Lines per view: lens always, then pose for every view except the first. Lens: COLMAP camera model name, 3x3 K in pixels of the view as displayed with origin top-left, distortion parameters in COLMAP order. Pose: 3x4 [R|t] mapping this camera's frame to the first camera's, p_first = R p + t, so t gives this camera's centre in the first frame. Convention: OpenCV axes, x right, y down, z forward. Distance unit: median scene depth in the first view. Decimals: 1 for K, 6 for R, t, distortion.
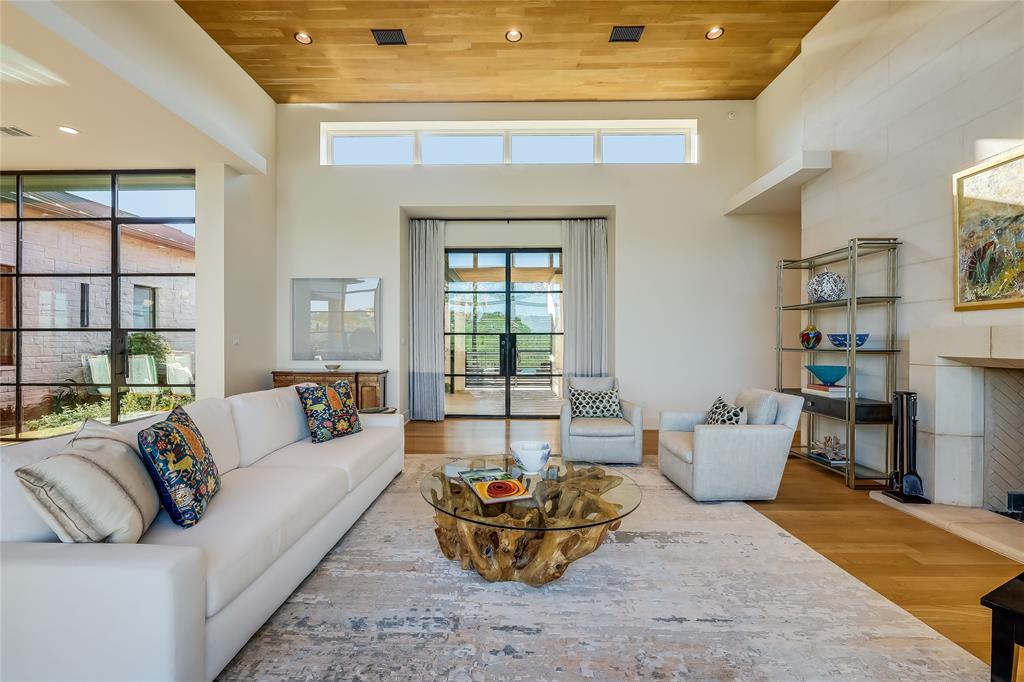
lens RADIAL K [[440.6, 0, 510.0], [0, 440.6, 346.2], [0, 0, 1]] dist [-0.004961, -0.000375]
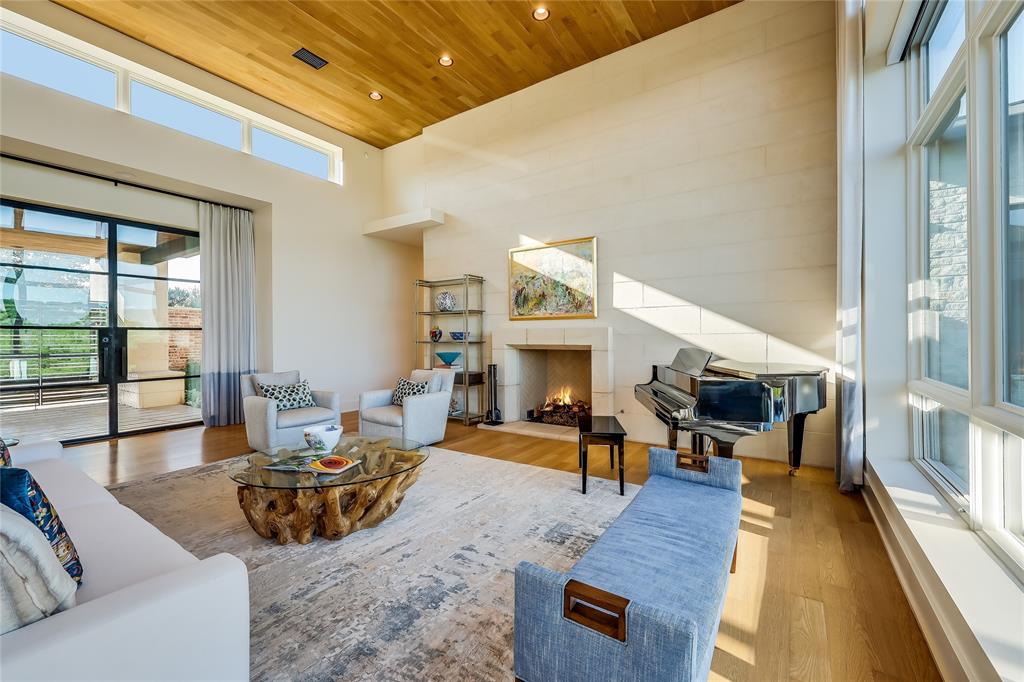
lens RADIAL K [[488.2, 0, 512.0], [0, 488.2, 341.0], [0, 0, 1]] dist [-0.004270, -0.000140]
pose [[0.487153, -0.010223, 0.873257, -0.620471], [0.014133, 0.999893, 0.003821, 0.000919], [-0.873202, 0.010480, 0.487245, -0.034312]]
